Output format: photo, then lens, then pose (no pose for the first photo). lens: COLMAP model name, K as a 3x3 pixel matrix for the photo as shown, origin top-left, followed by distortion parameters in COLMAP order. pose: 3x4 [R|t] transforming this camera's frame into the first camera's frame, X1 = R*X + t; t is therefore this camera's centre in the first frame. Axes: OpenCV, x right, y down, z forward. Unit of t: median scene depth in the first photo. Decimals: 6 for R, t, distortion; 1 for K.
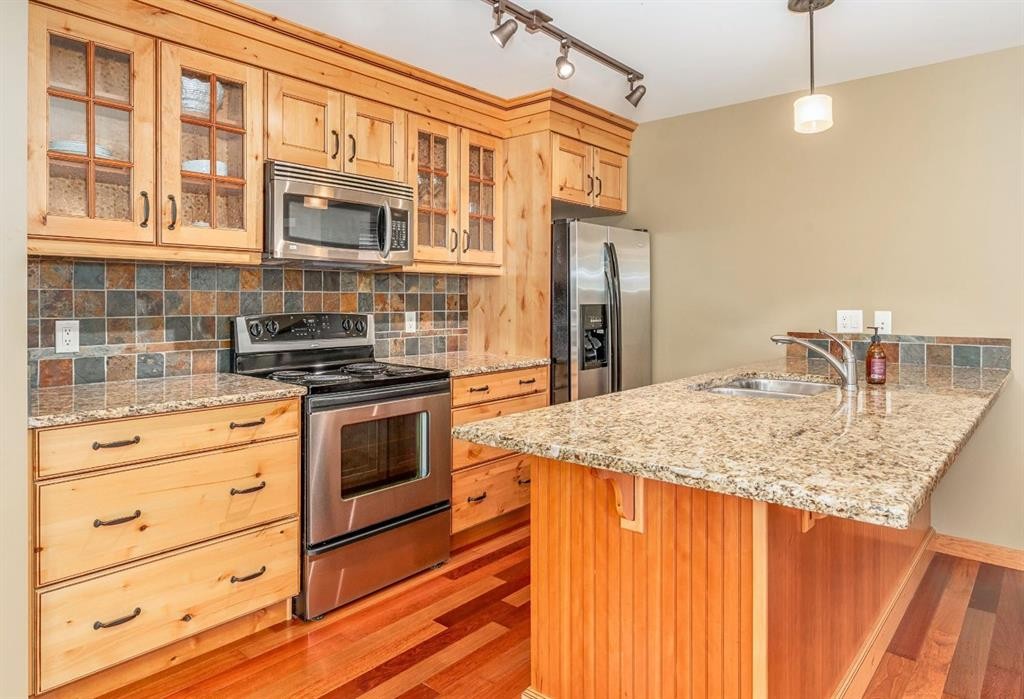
lens RADIAL K [[627.6, 0, 491.1], [0, 627.6, 303.2], [0, 0, 1]] dist [0.002296, -0.001252]
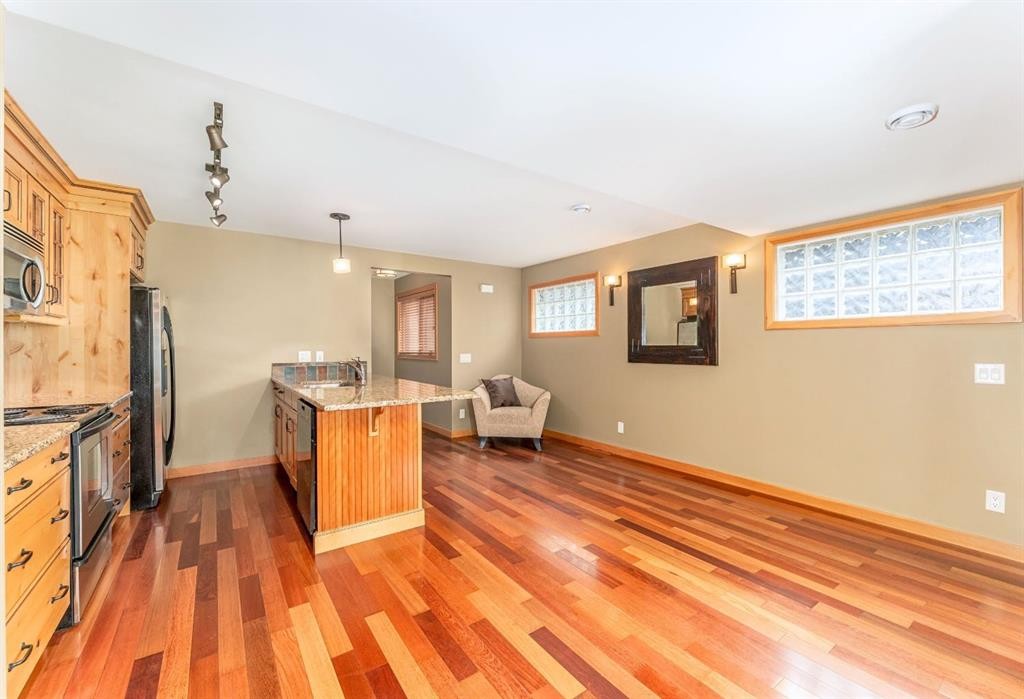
lens RADIAL K [[418.4, 0, 512.4], [0, 418.4, 348.1], [0, 0, 1]] dist [0.001122, -0.000587]
pose [[0.228288, -0.006465, 0.973572, -0.776307], [0.009492, 0.999945, 0.004415, 0.001820], [-0.973547, 0.008233, 0.228337, 0.030535]]
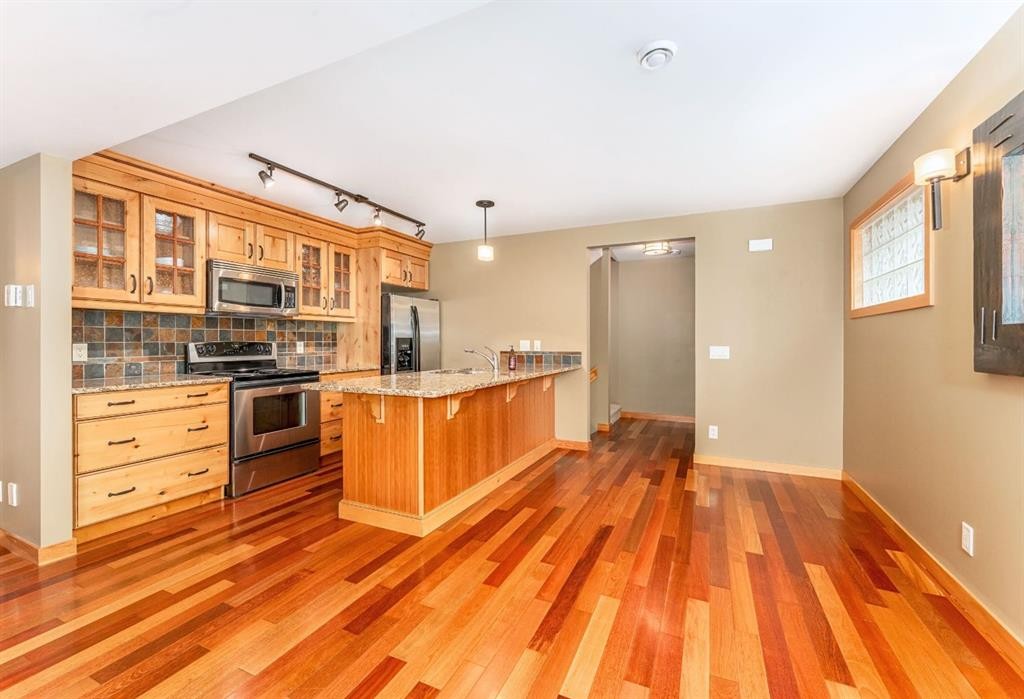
lens RADIAL K [[418.4, 0, 512.7], [0, 418.4, 342.9], [0, 0, 1]] dist [0.001122, -0.000587]
pose [[0.957408, -0.002512, 0.288727, 0.150467], [0.002963, 0.999995, -0.001124, 0.027440], [-0.288723, 0.001932, 0.957411, -0.455931]]
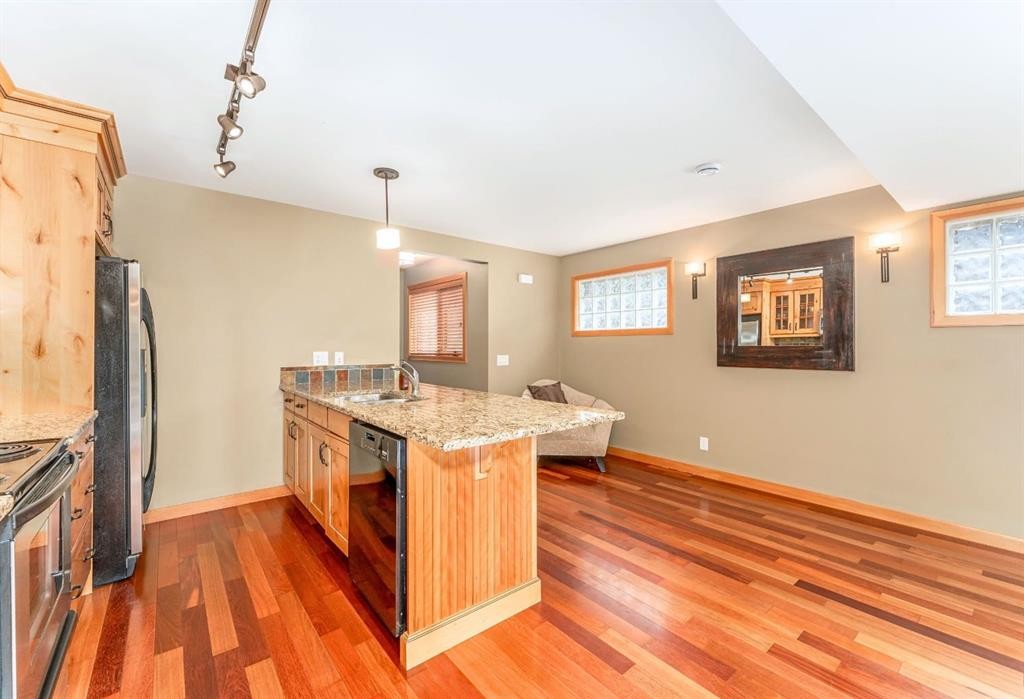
lens RADIAL K [[418.4, 0, 507.7], [0, 418.4, 346.4], [0, 0, 1]] dist [0.001122, -0.000587]
pose [[0.165956, -0.000603, 0.986133, -0.531989], [0.005598, 0.999984, -0.000330, 0.000662], [-0.986117, 0.005575, 0.165957, 0.437423]]
